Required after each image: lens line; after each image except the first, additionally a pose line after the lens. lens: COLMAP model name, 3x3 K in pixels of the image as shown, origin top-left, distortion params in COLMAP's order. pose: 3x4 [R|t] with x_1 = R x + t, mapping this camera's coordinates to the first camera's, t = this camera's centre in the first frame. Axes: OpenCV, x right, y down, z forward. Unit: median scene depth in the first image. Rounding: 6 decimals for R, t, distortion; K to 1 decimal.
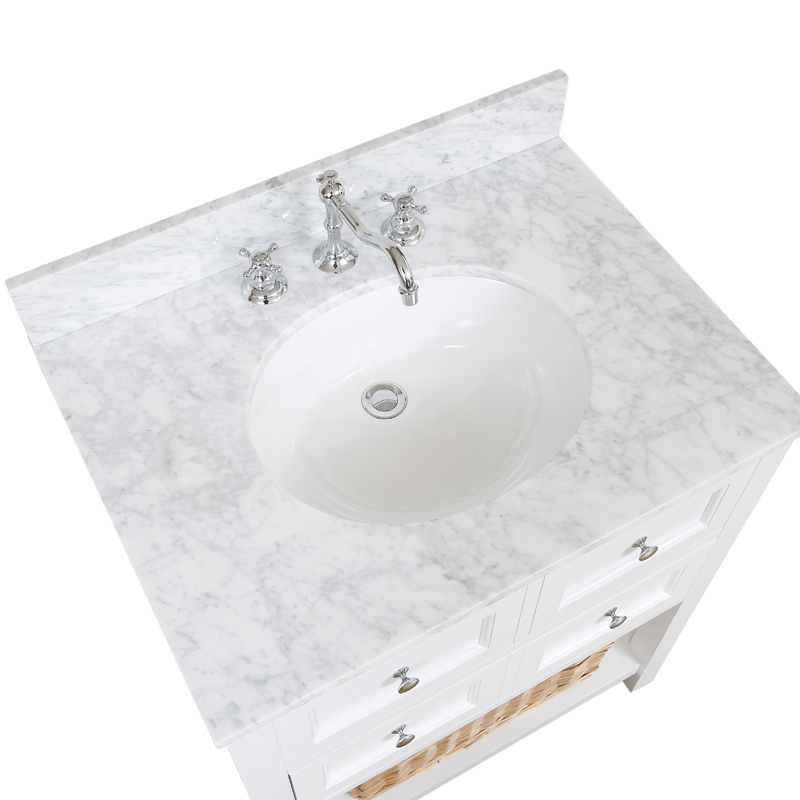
lens RADIAL K [[1015.6, 0, 398.8], [0, 1015.6, 400.5], [0, 0, 1]] dist [-0.029605, 0.000000]
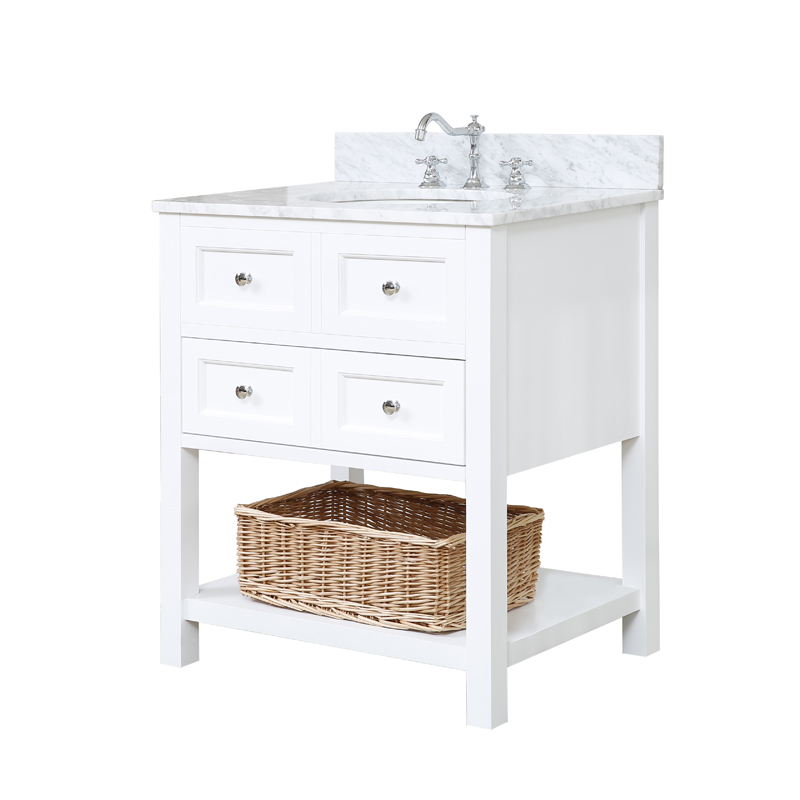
lens RADIAL K [[2153.8, 0, 420.8], [0, 2153.8, 306.7], [0, 0, 1]] dist [0.243616, 0.000000]
pose [[0.431359, 0.108439, -0.895640, 2.755244], [-0.732883, 0.621066, -0.277777, 0.907603], [0.526129, 0.776221, 0.347375, -0.031376]]
